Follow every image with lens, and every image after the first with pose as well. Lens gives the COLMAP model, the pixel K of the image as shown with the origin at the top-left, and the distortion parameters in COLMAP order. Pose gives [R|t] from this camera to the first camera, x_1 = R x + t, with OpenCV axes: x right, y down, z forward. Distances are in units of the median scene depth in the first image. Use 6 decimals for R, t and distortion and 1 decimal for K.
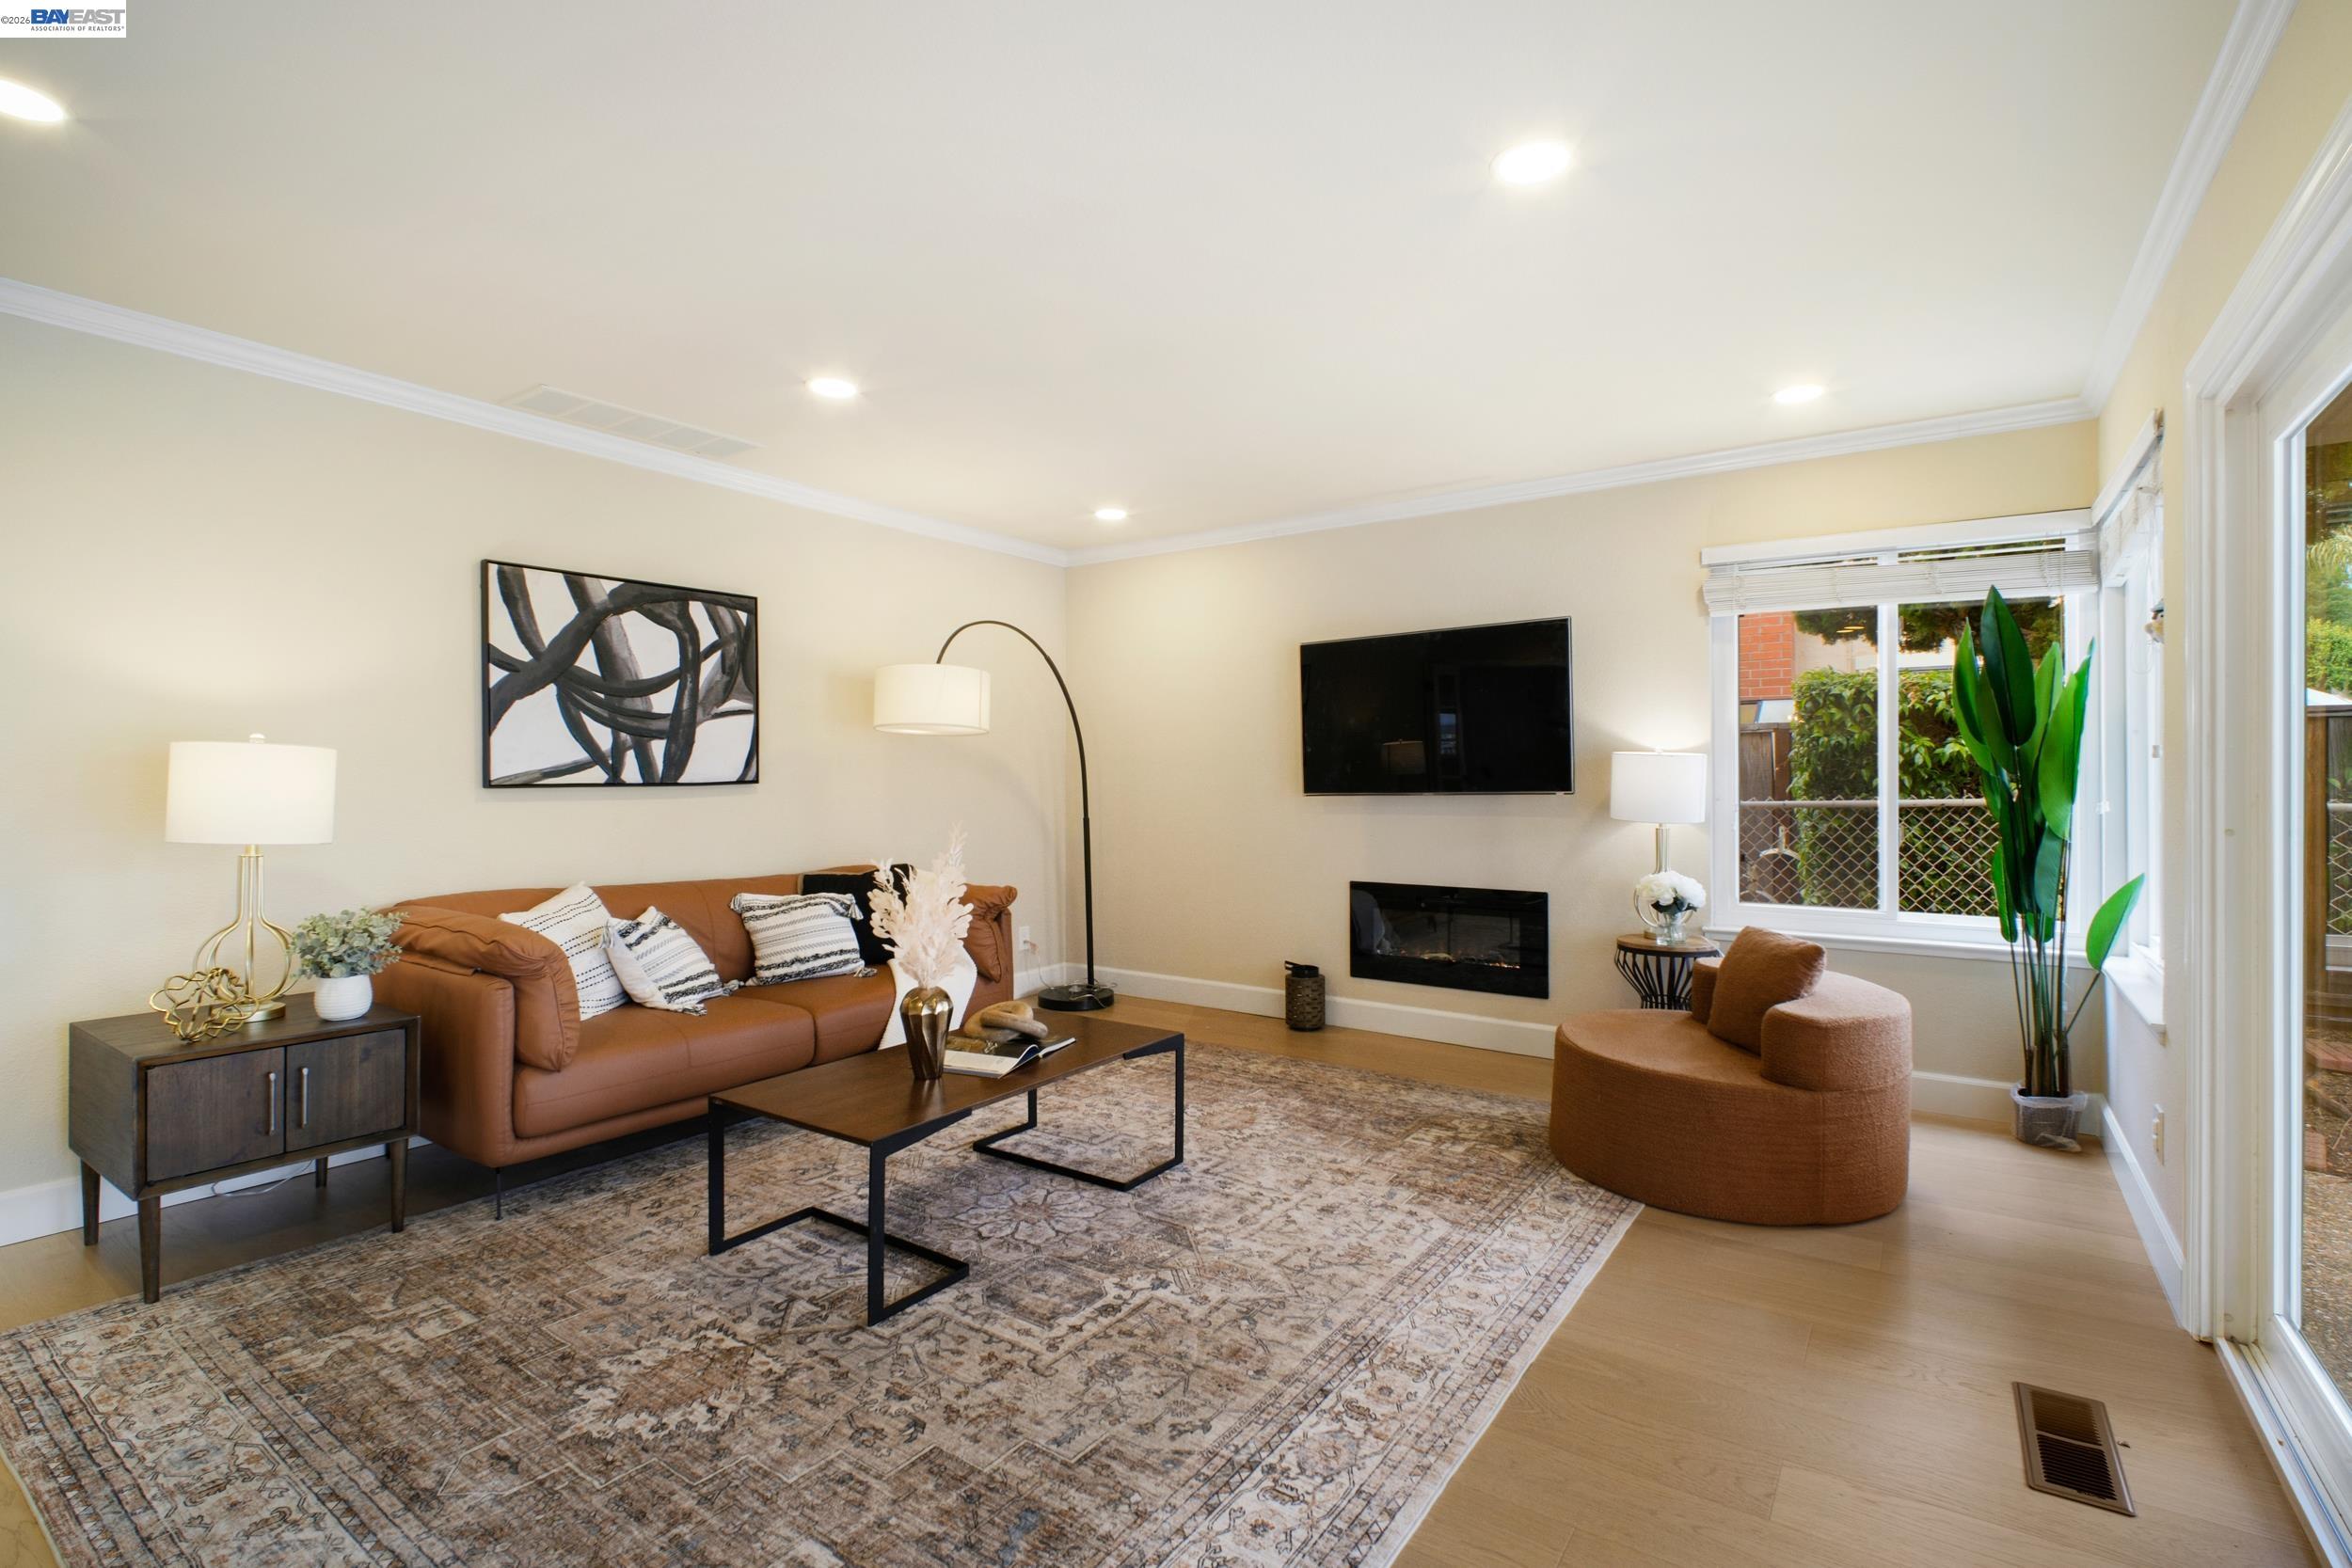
lens RADIAL K [[1073.4, 0, 1189.3], [0, 1073.4, 769.6], [0, 0, 1]] dist [-0.003665, -0.003661]
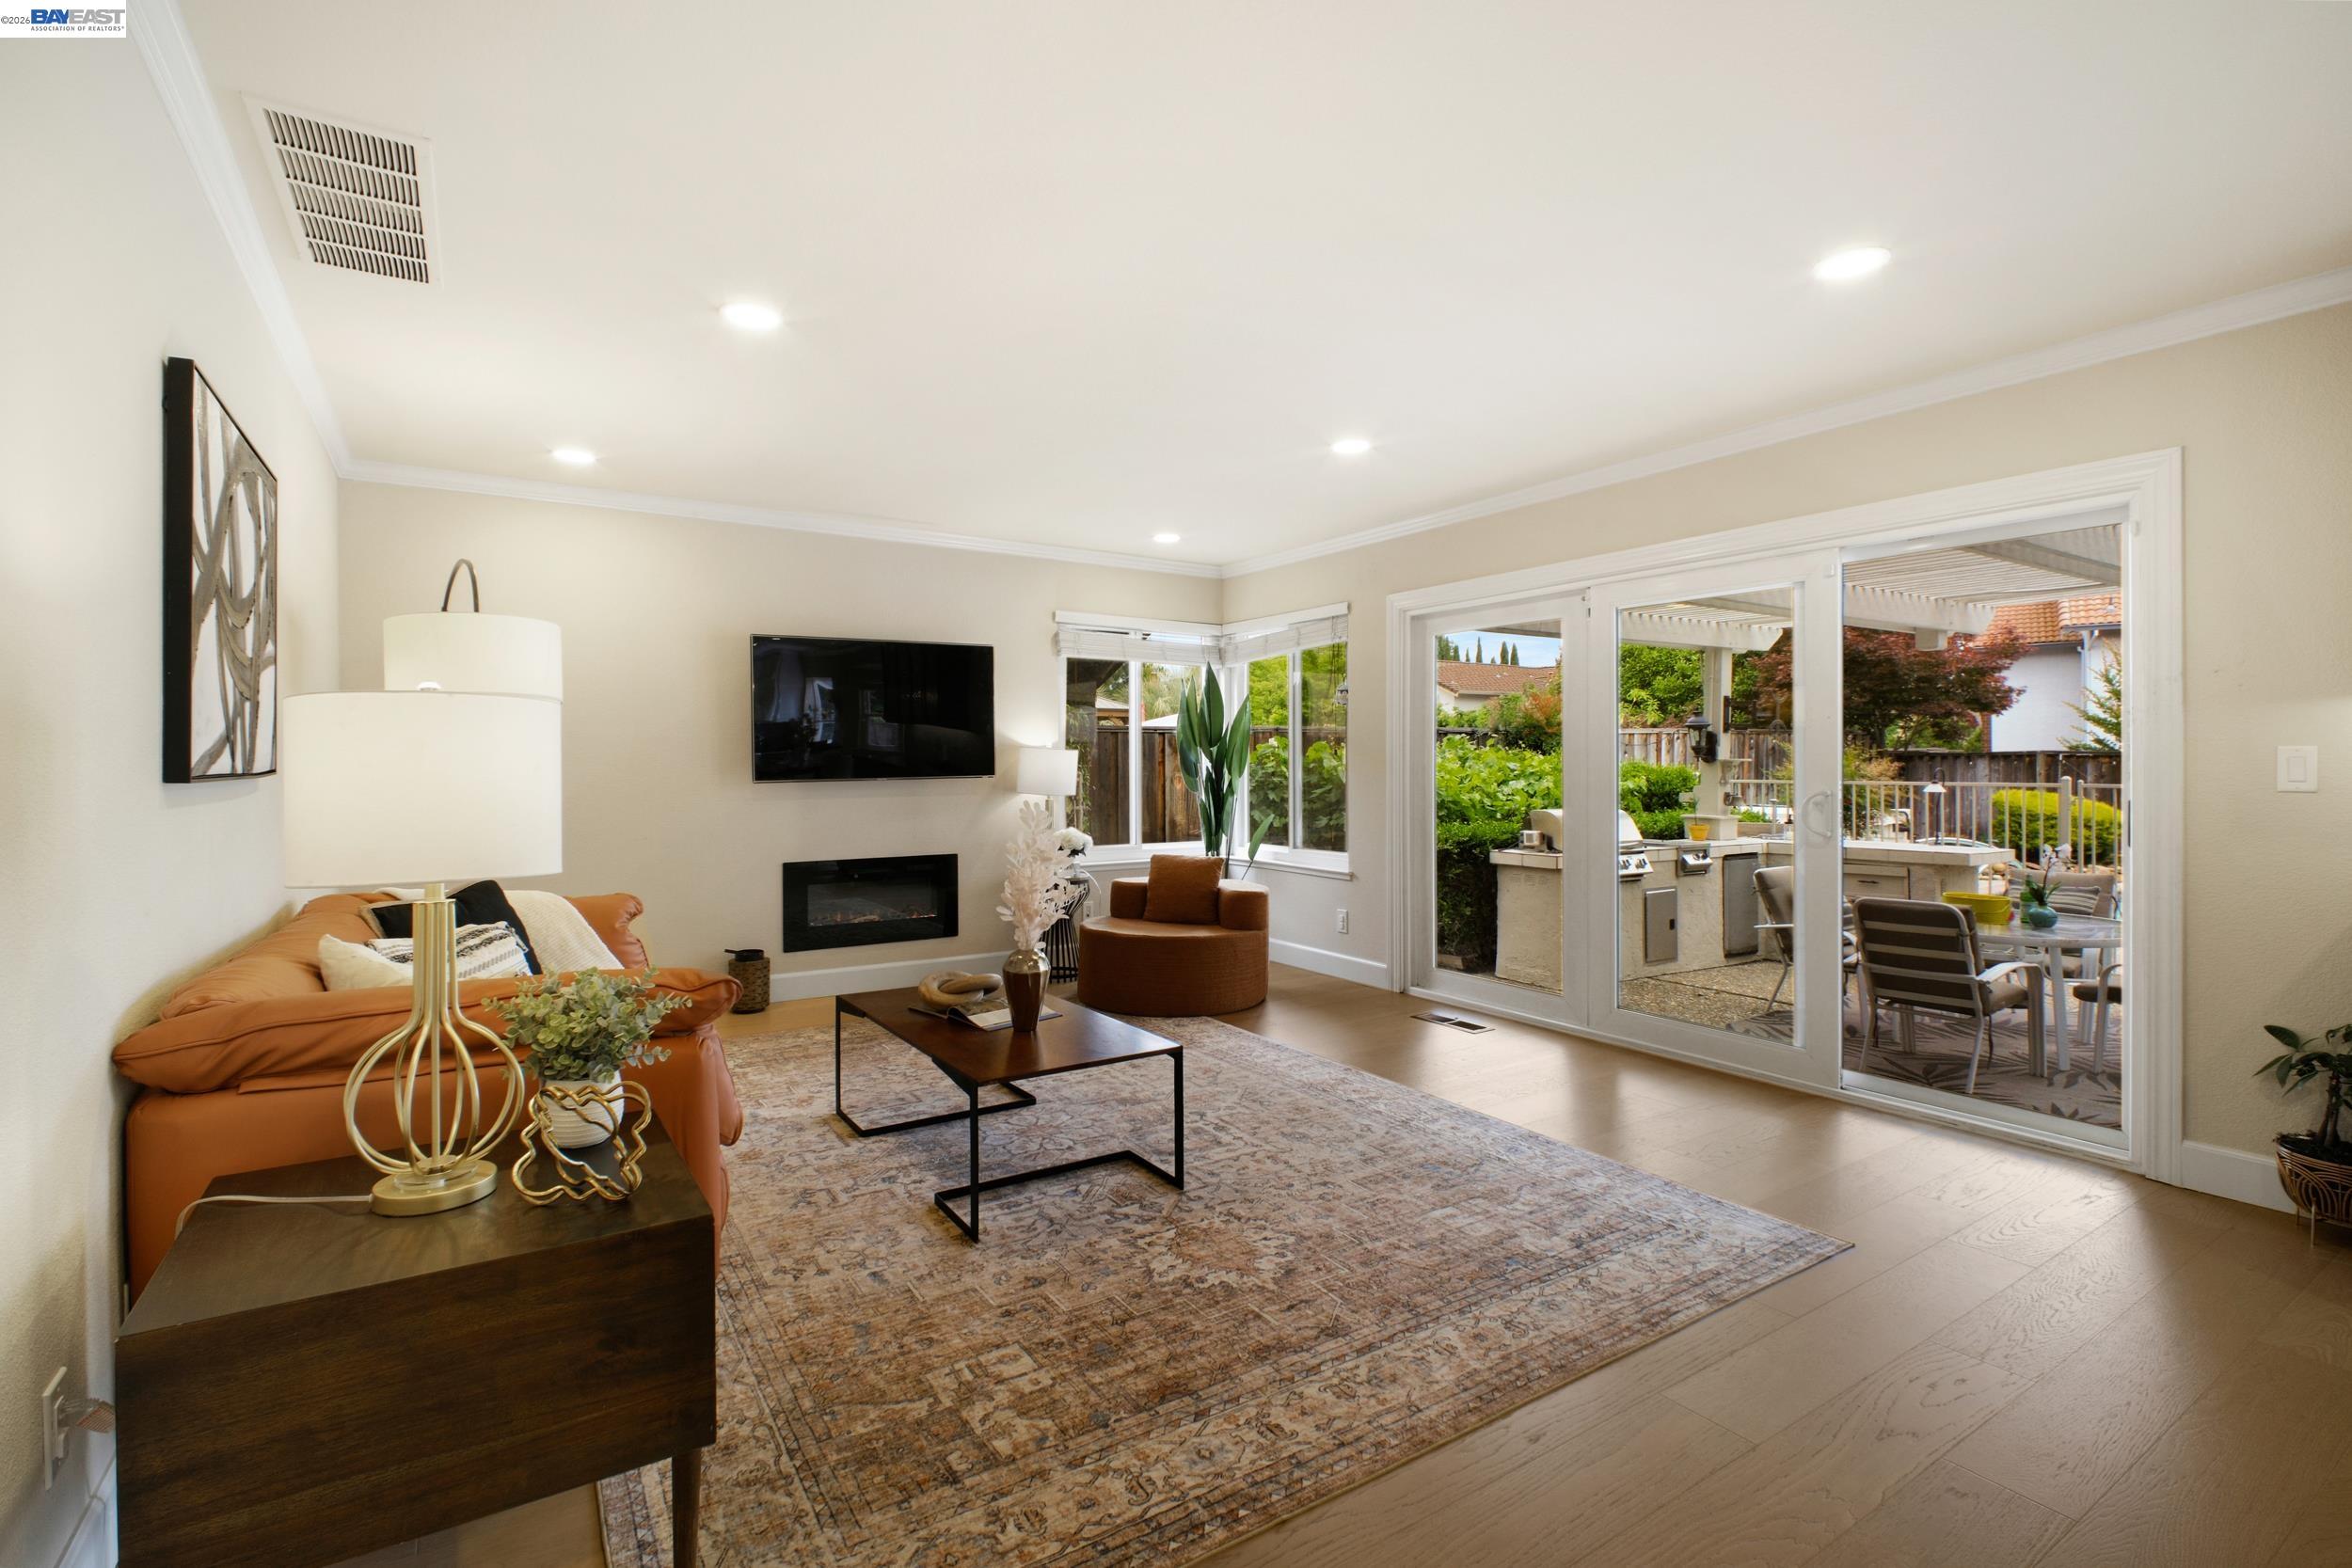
lens RADIAL K [[1073.4, 0, 1164.5], [0, 1073.4, 752.9], [0, 0, 1]] dist [-0.003665, -0.003661]
pose [[0.384934, 0.011042, 0.922878, -1.026641], [-0.001462, 0.999934, -0.011354, 0.009692], [-0.922943, 0.003021, 0.384925, 0.362934]]
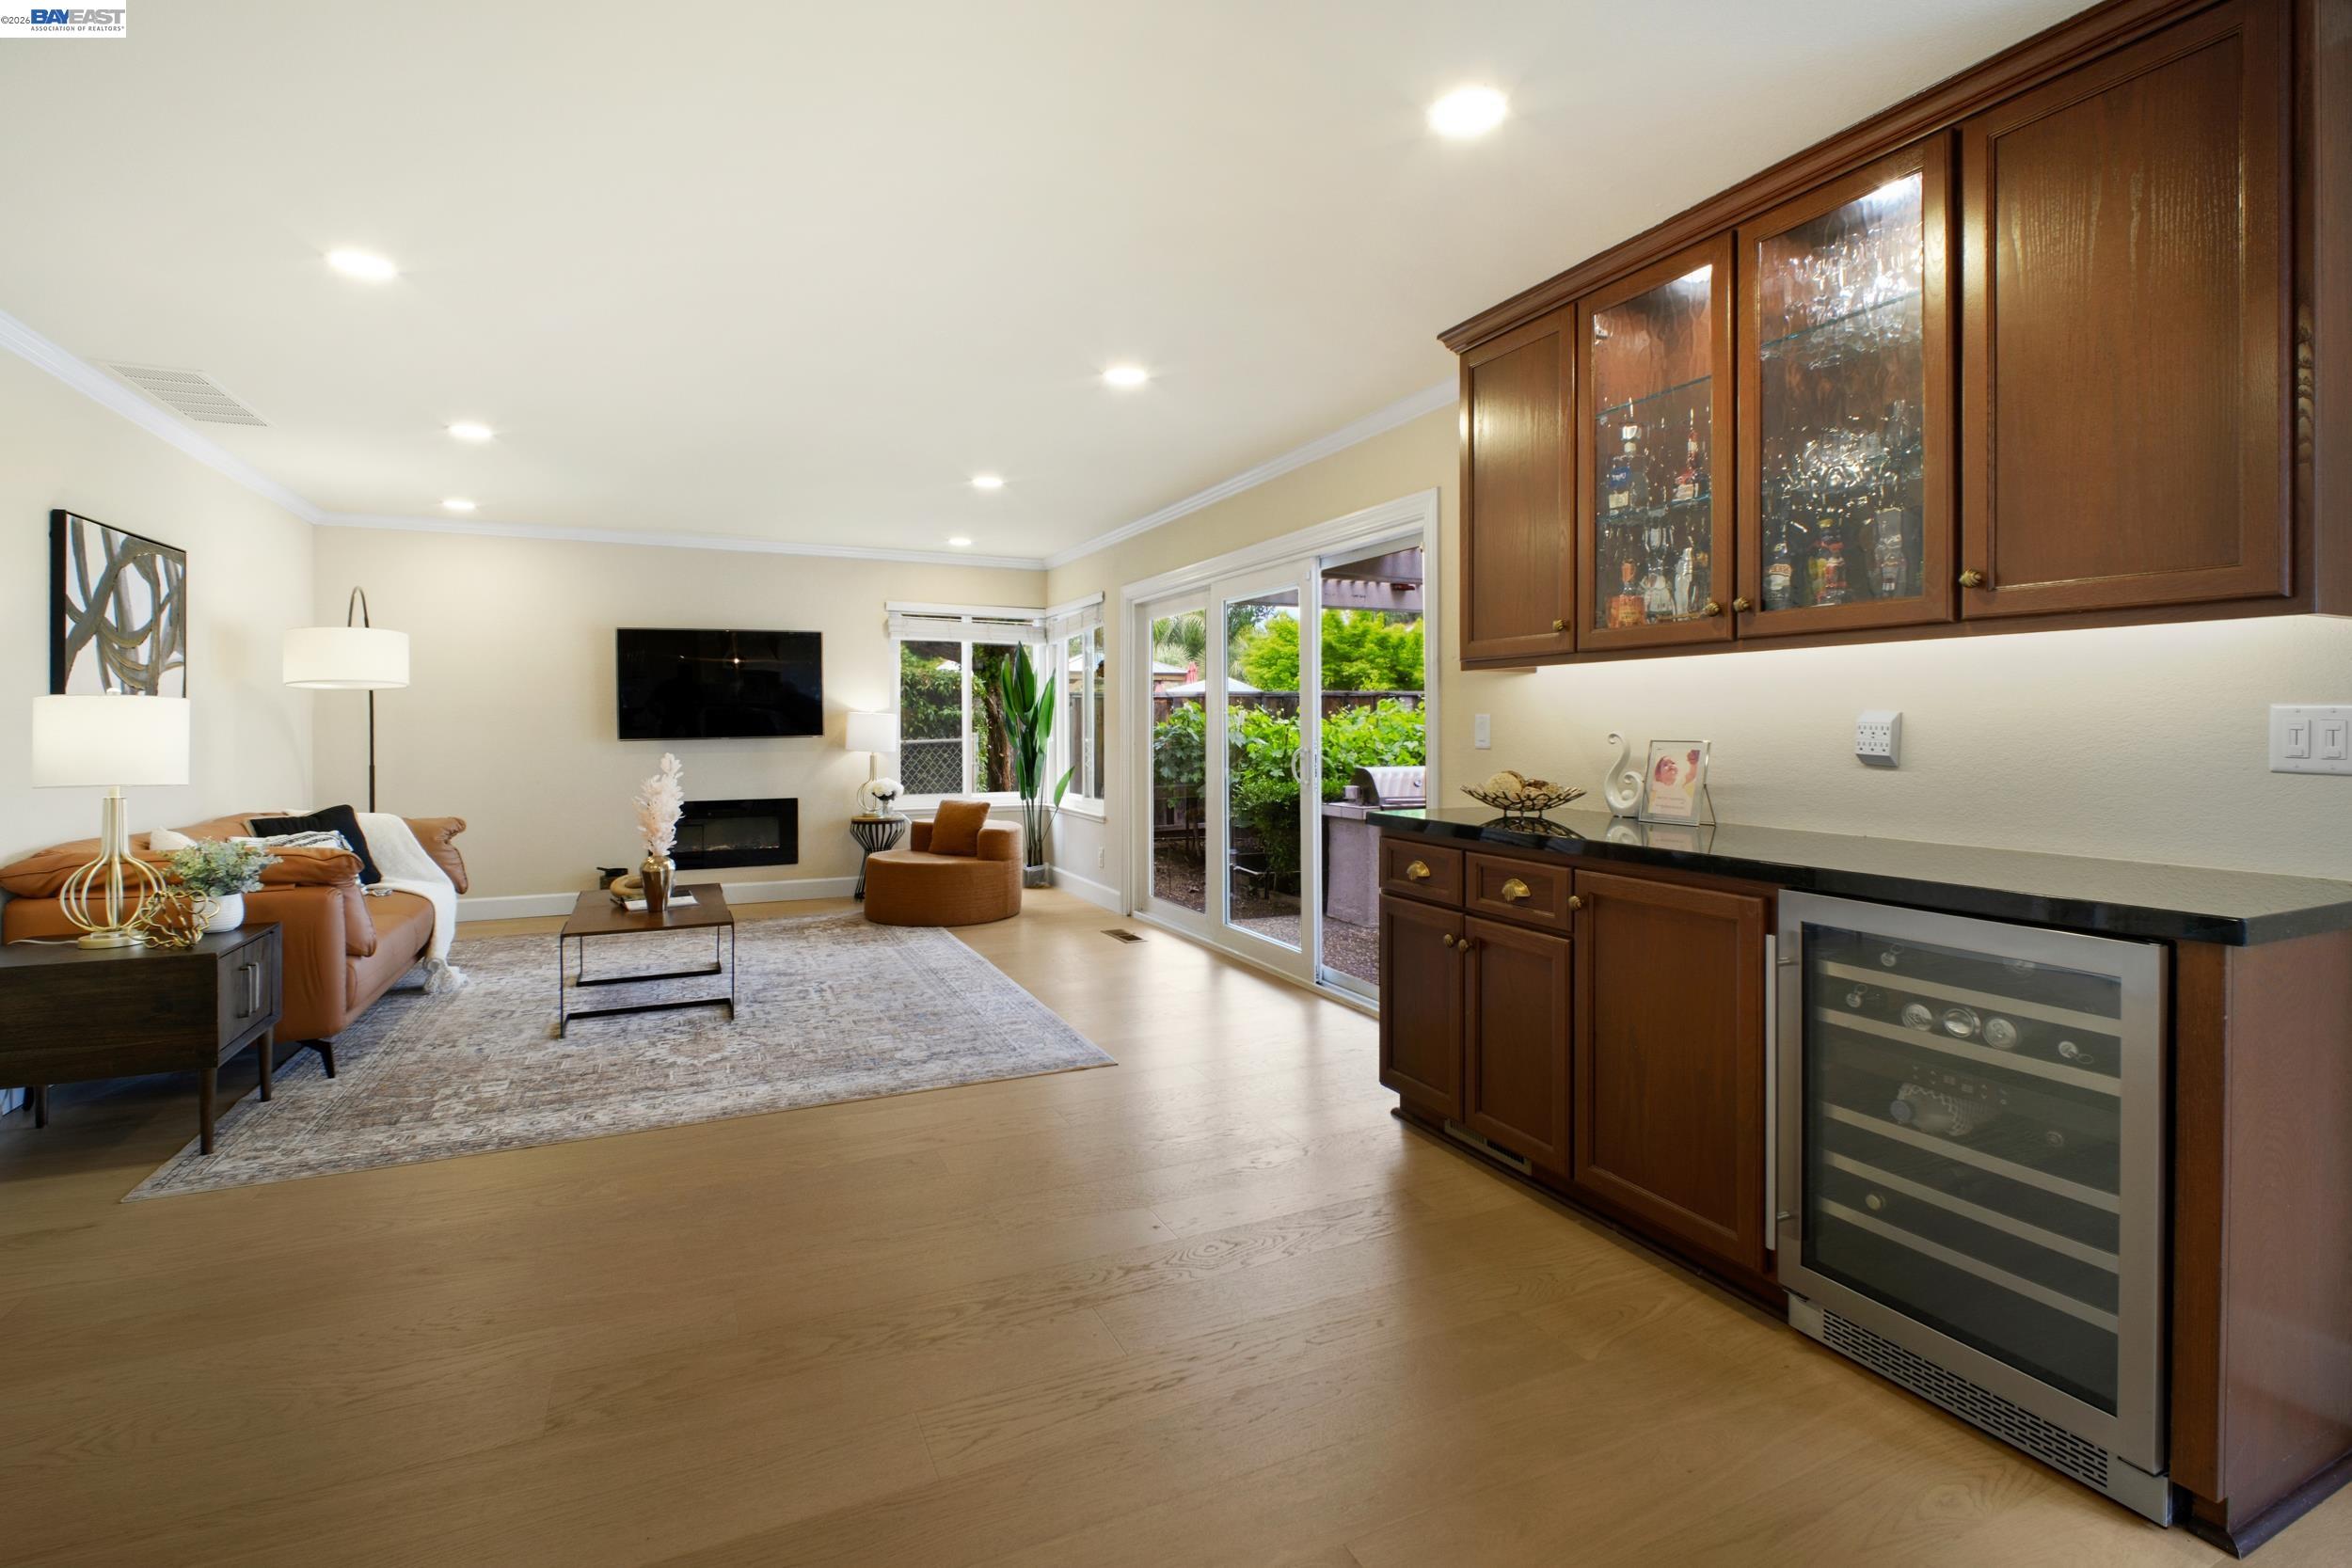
lens RADIAL K [[1073.4, 0, 1153.5], [0, 1073.4, 723.7], [0, 0, 1]] dist [-0.003665, -0.003661]
pose [[0.517777, 0.001779, 0.855514, -1.043089], [-0.001373, 0.999998, -0.001248, 0.004366], [-0.855515, -0.000528, 0.517778, -0.406267]]
